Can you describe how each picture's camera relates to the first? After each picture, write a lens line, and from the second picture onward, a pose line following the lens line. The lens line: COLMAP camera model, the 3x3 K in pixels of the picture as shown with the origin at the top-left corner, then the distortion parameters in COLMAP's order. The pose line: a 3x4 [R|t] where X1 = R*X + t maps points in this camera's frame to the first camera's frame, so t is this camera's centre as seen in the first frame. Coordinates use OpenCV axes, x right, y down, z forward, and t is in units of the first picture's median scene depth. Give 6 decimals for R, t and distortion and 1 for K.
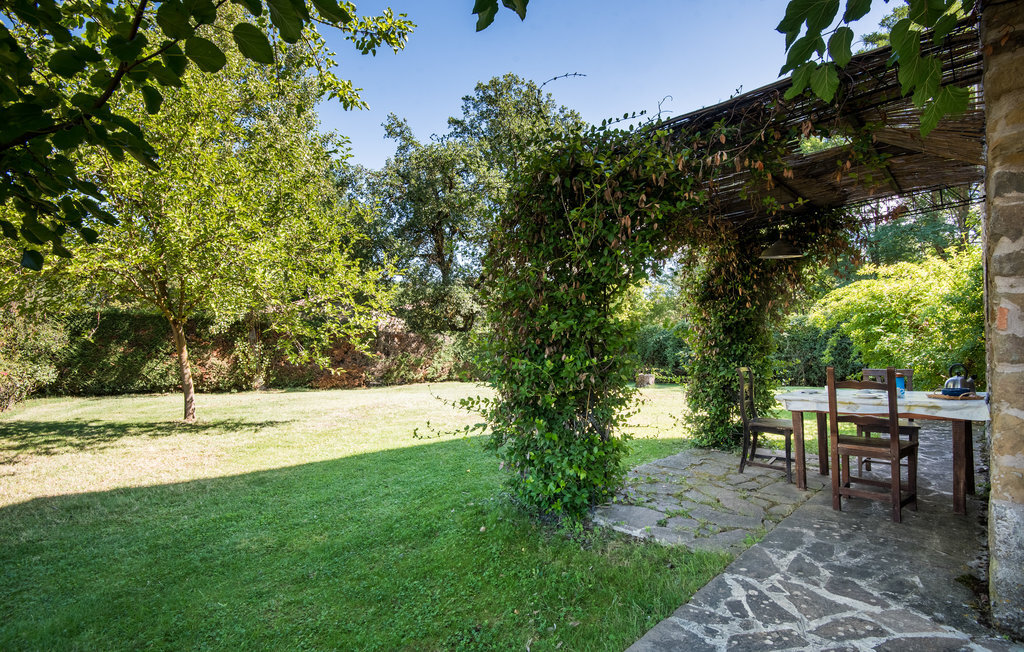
lens RADIAL K [[478.6, 0, 512.0], [0, 478.6, 326.0], [0, 0, 1]] dist [-0.002577, -0.024489]
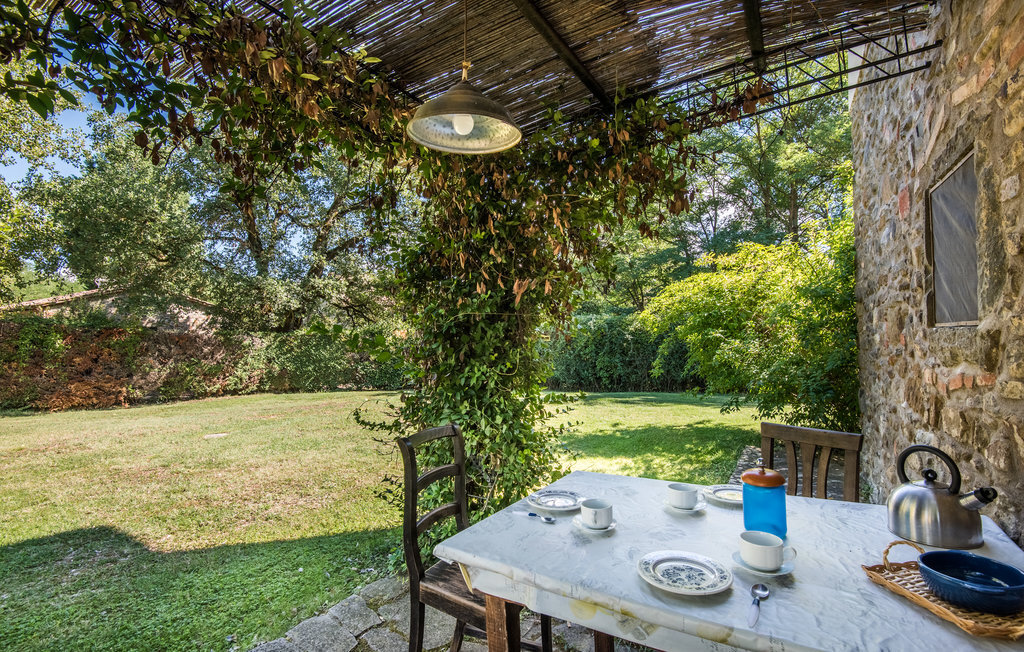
lens RADIAL K [[467.8, 0, 512.0], [0, 467.8, 326.0], [0, 0, 1]] dist [-0.000353, -0.000103]
pose [[0.968875, 0.007141, 0.247446, 0.186498], [-0.006777, 0.999974, -0.002321, -0.000952], [-0.247456, 0.000572, 0.968899, 0.246373]]
